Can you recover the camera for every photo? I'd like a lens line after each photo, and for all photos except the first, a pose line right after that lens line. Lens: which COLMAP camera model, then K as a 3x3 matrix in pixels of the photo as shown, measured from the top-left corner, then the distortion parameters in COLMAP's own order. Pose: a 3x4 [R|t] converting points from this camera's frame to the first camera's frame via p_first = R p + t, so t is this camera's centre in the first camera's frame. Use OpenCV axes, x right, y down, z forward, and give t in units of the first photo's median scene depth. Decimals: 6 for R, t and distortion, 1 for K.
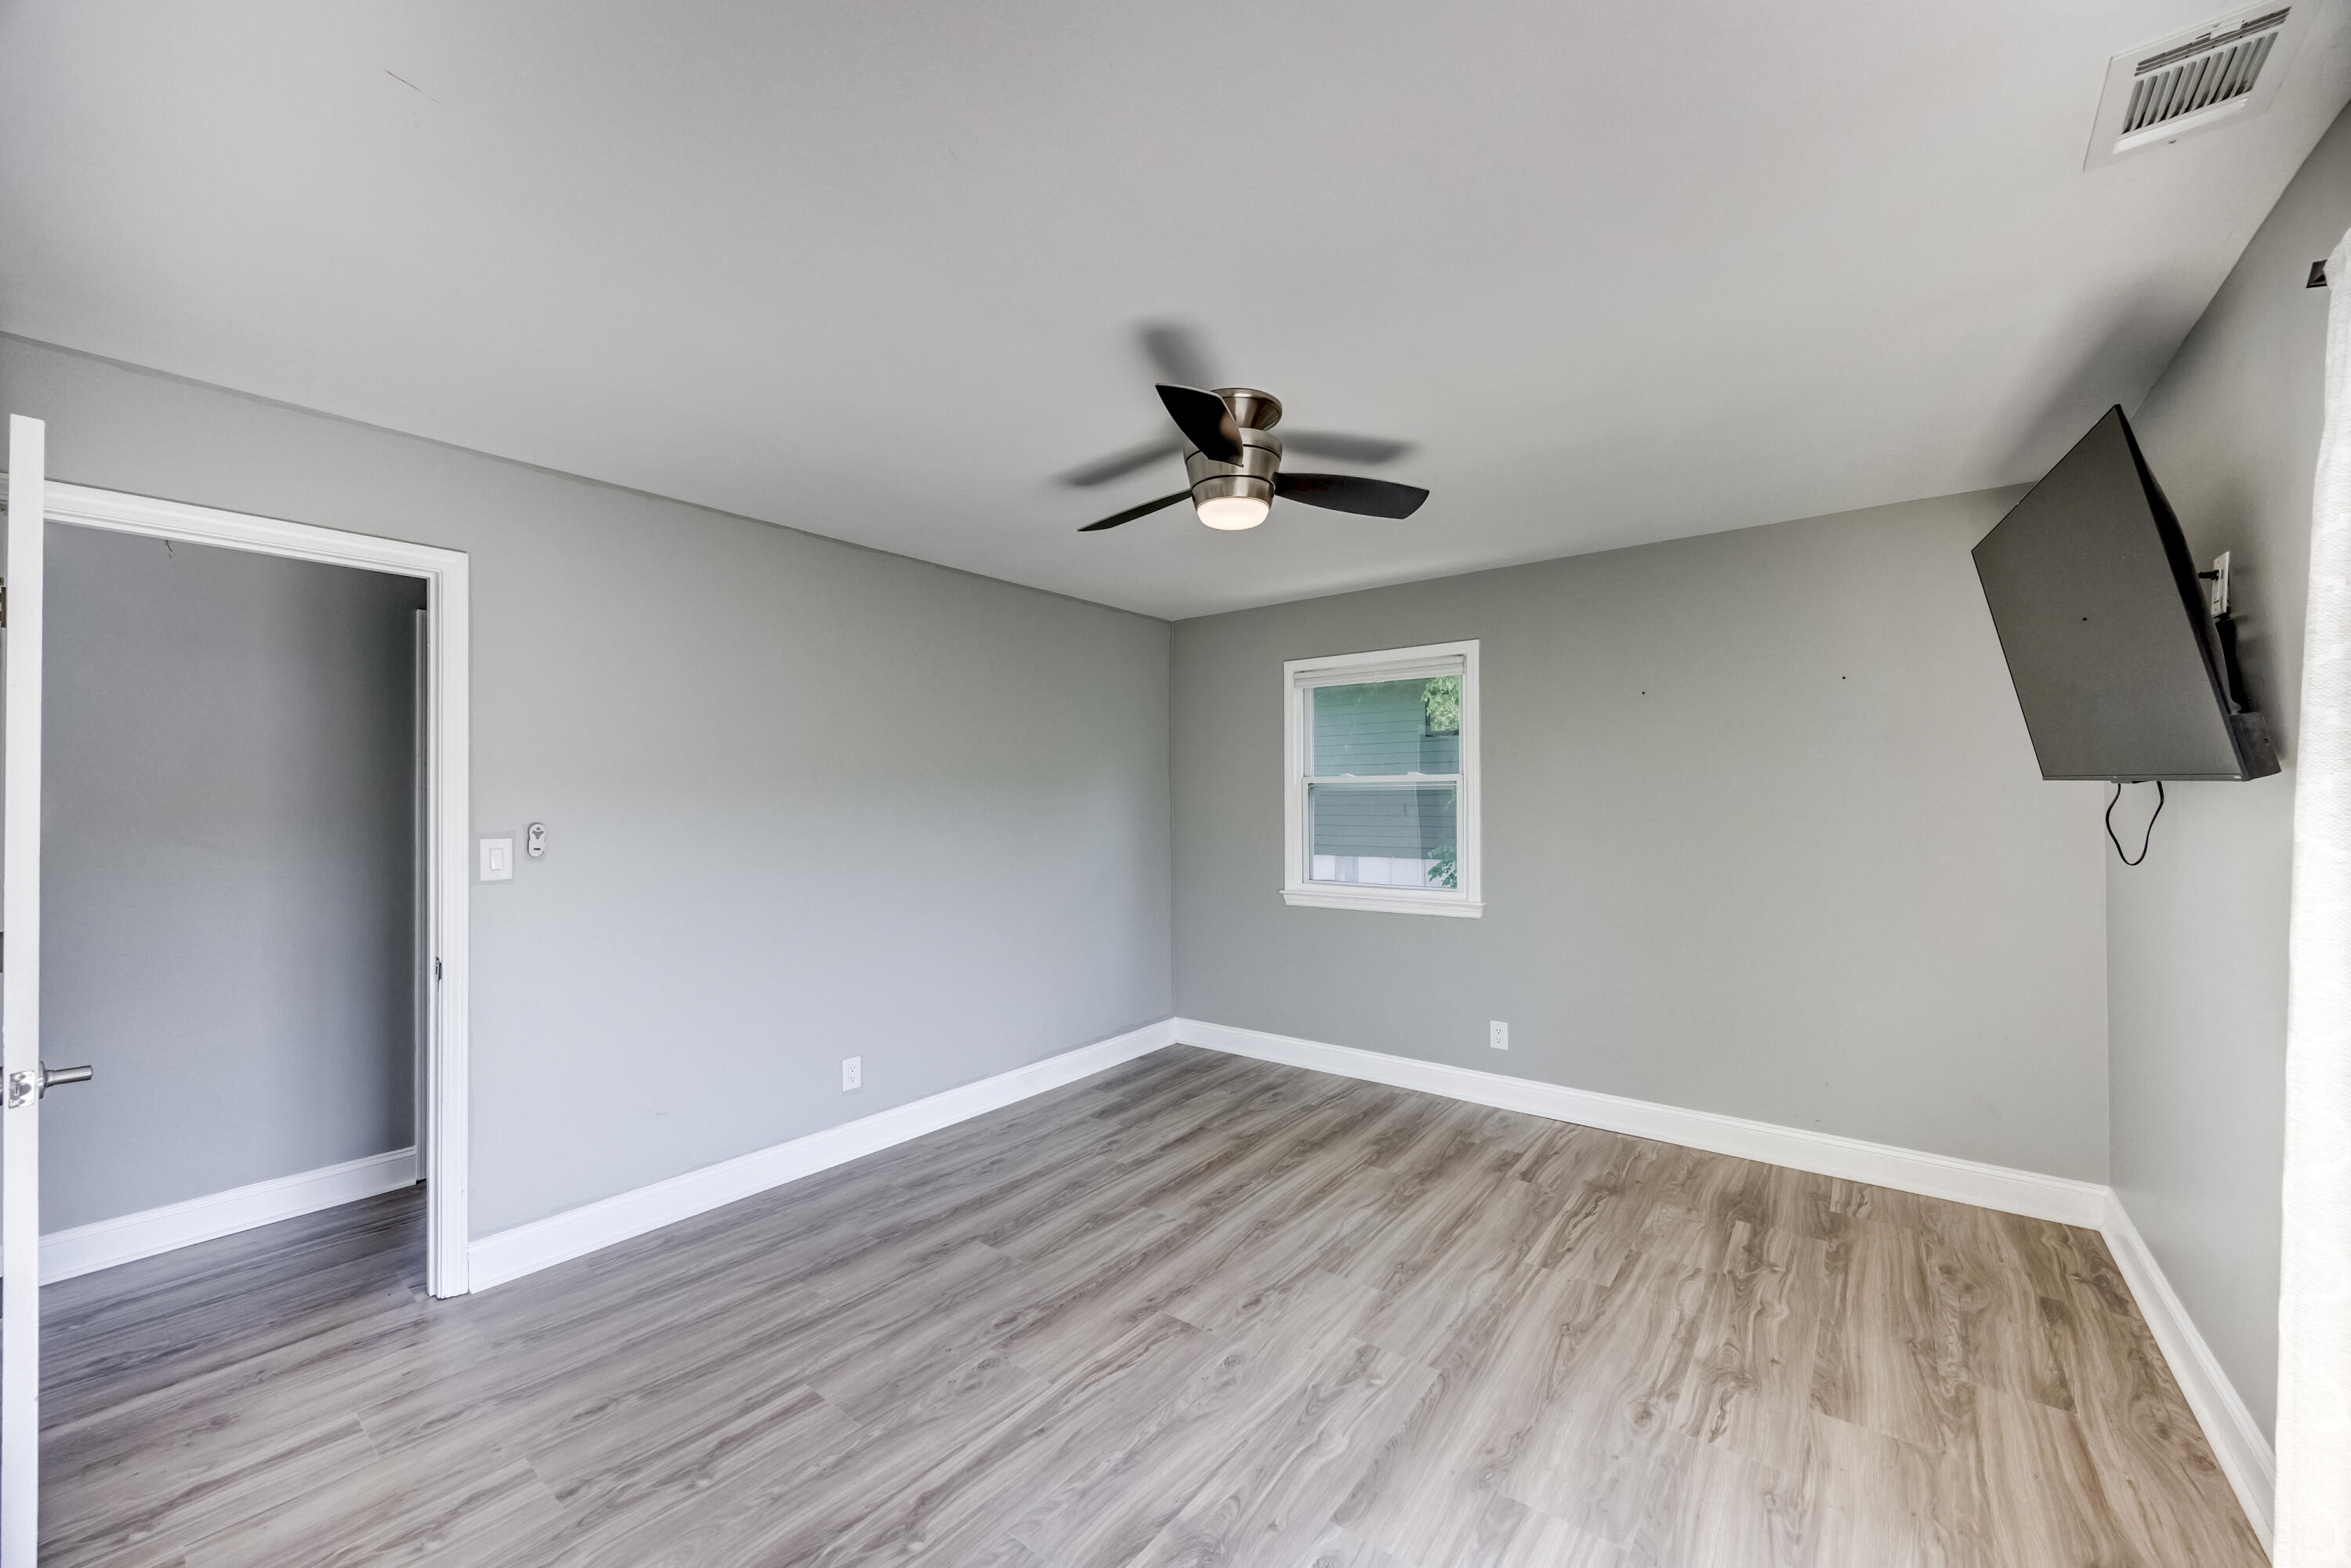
lens RADIAL K [[894.5, 0, 1182.1], [0, 894.5, 793.8], [0, 0, 1]] dist [-0.007423, 0.000693]
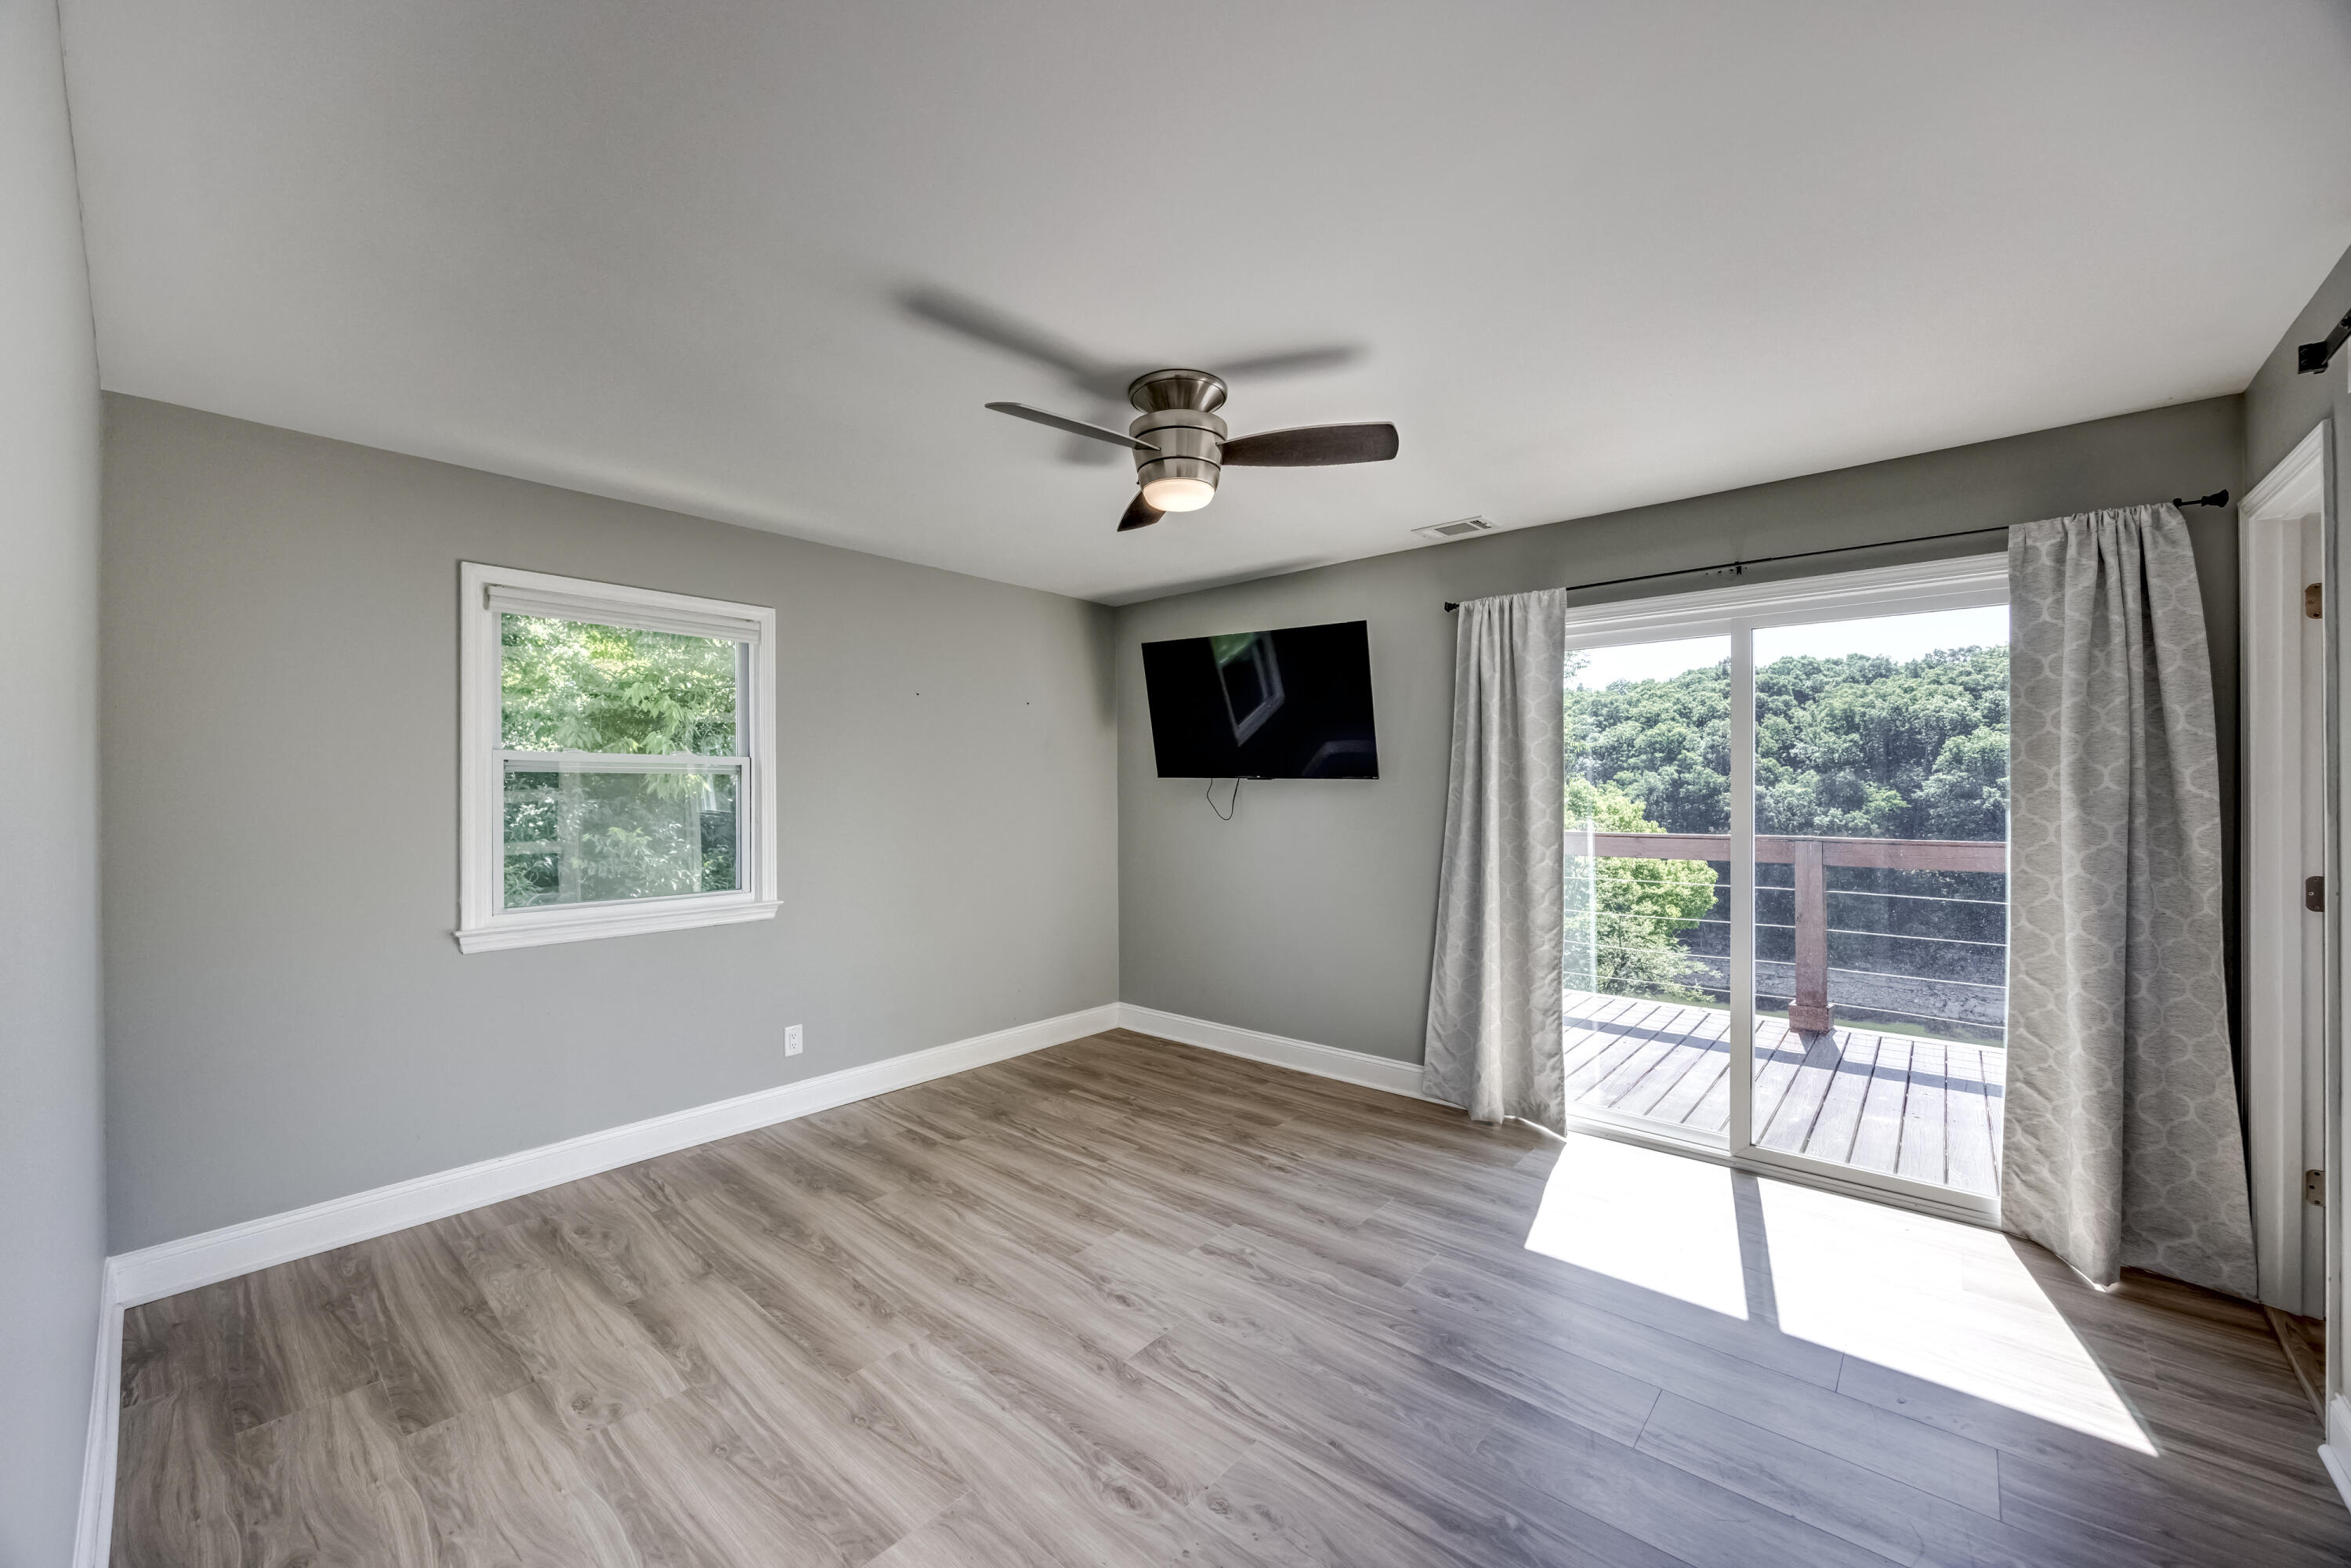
lens RADIAL K [[894.5, 0, 1174.0], [0, 894.5, 790.9], [0, 0, 1]] dist [-0.007423, 0.000693]
pose [[0.057310, 0.004955, 0.998344, -0.781608], [-0.005242, 0.999975, -0.004662, 0.018158], [-0.998343, -0.004966, 0.057334, 0.782677]]
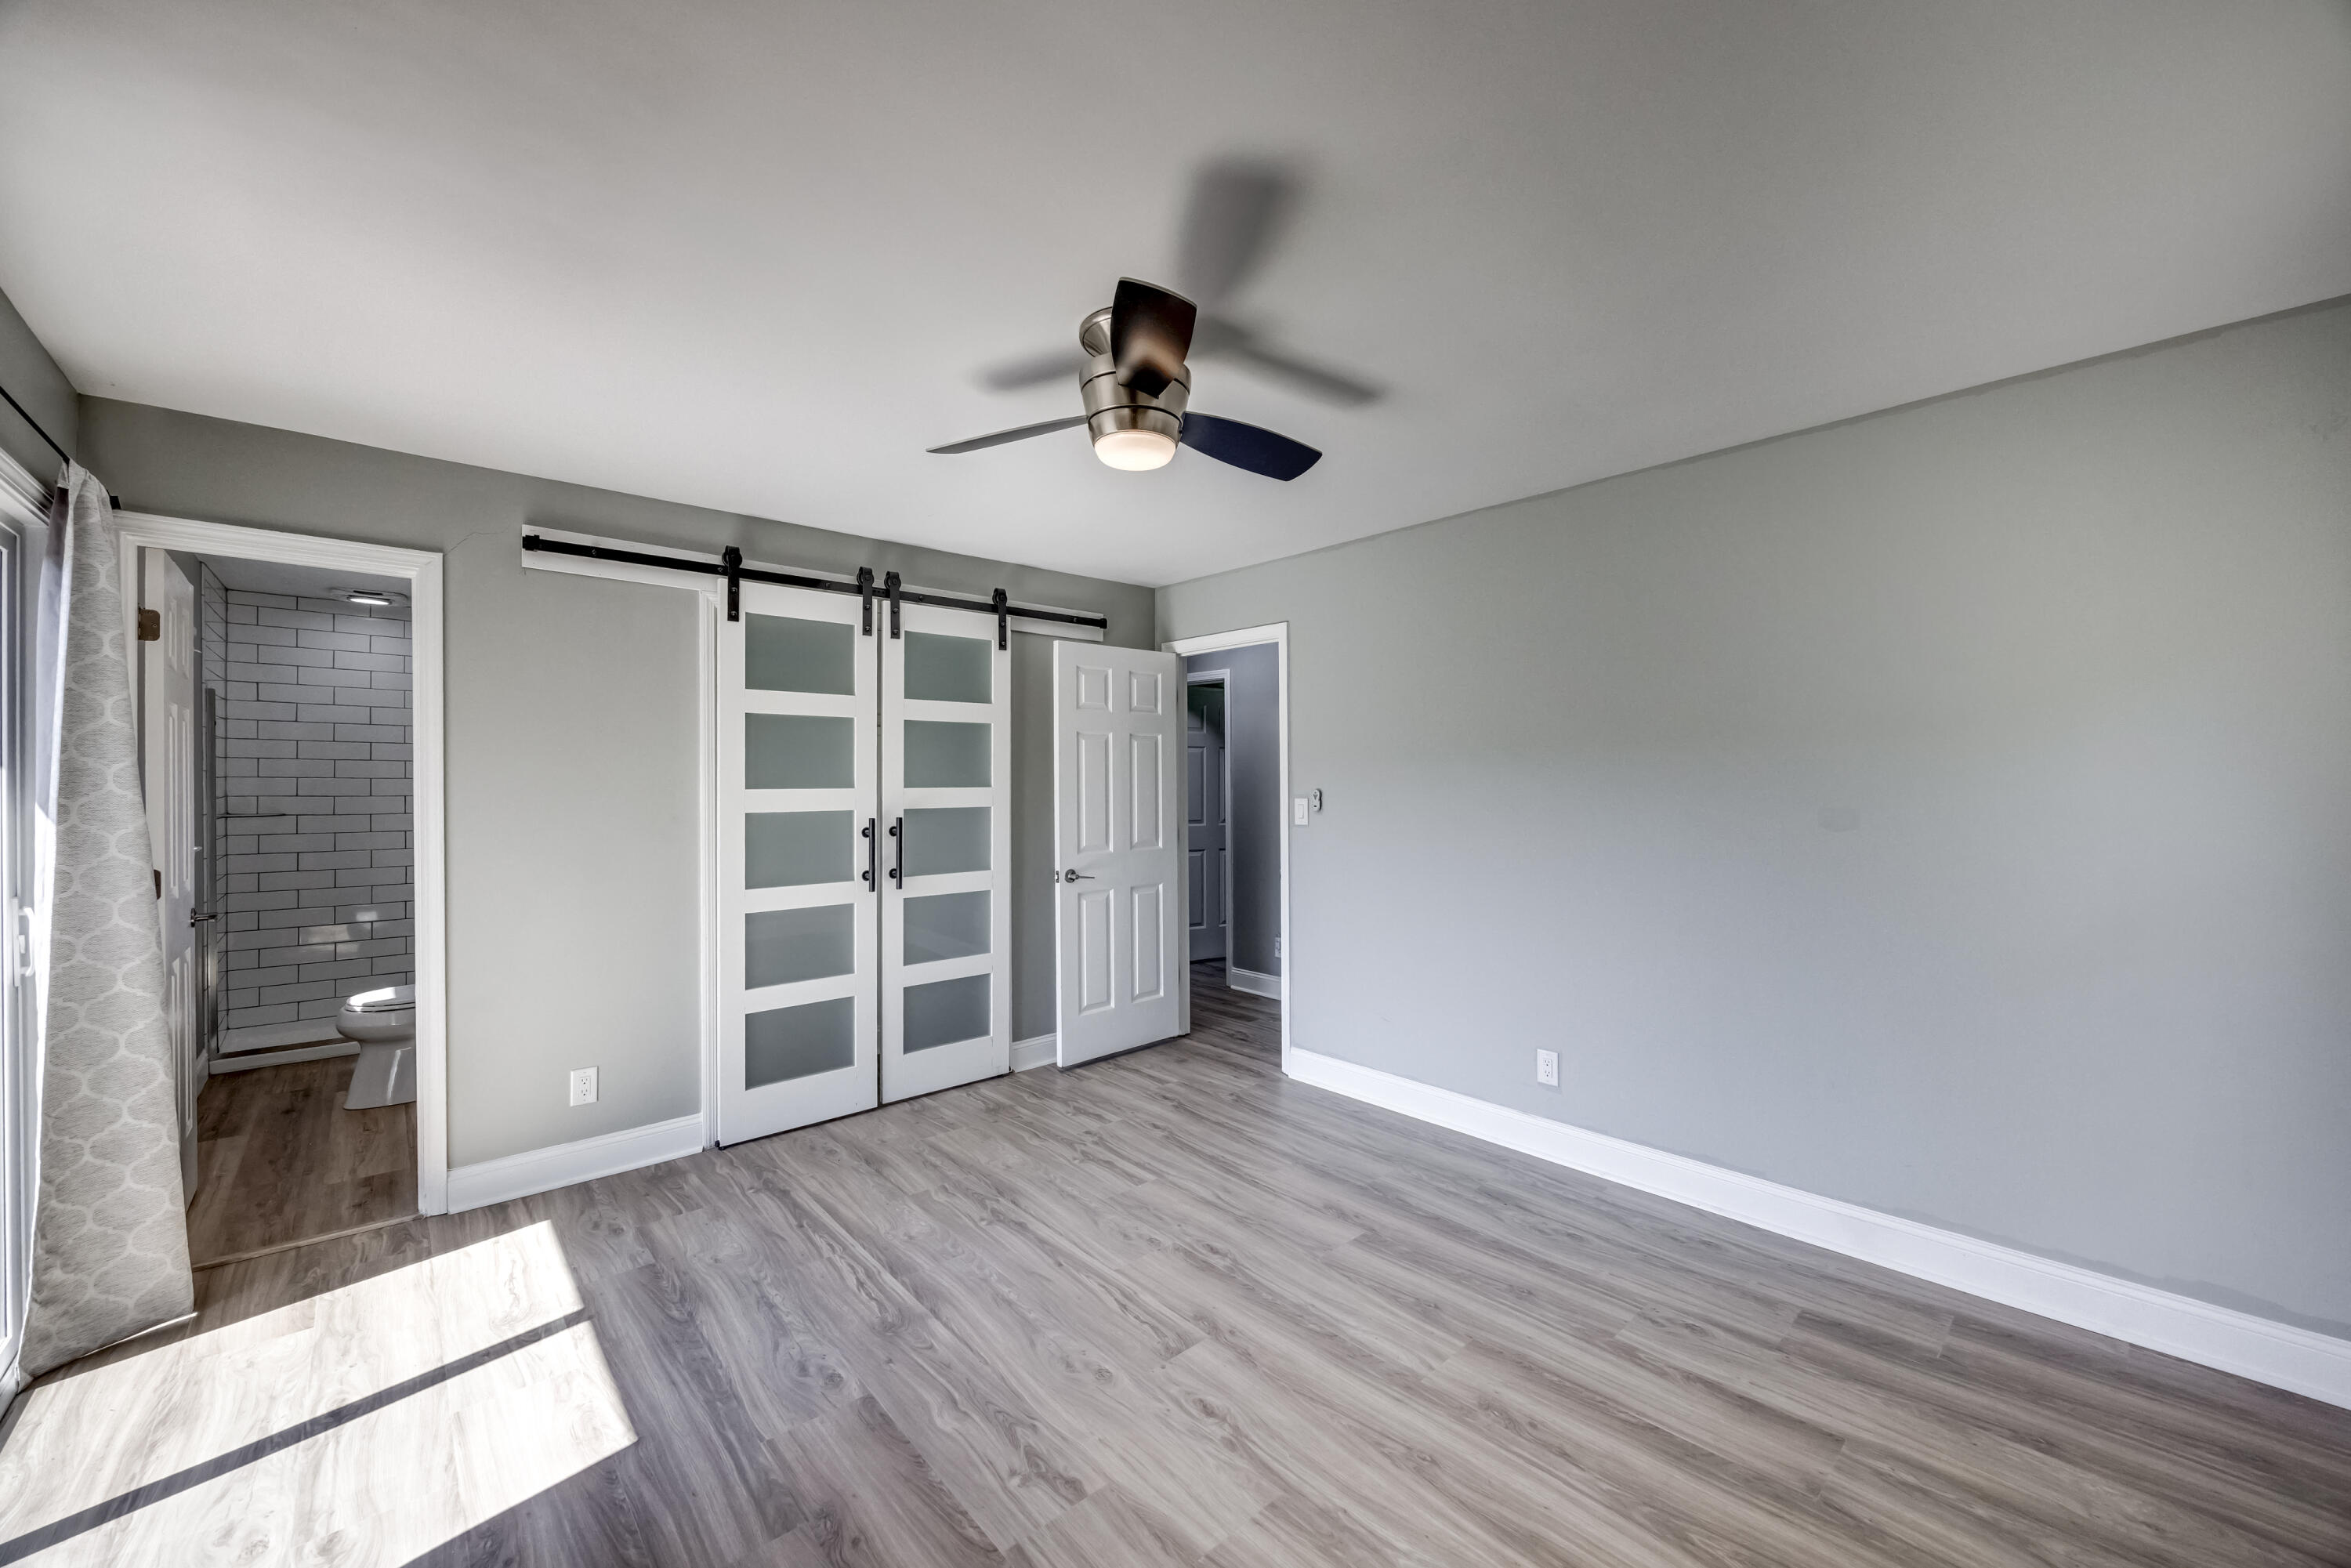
lens RADIAL K [[894.5, 0, 1173.8], [0, 894.5, 776.9], [0, 0, 1]] dist [-0.007423, 0.000693]
pose [[-0.183833, 0.005574, -0.982942, 0.756741], [0.016918, 0.999854, 0.002506, 0.004528], [0.982812, -0.016169, -0.183901, 0.988592]]
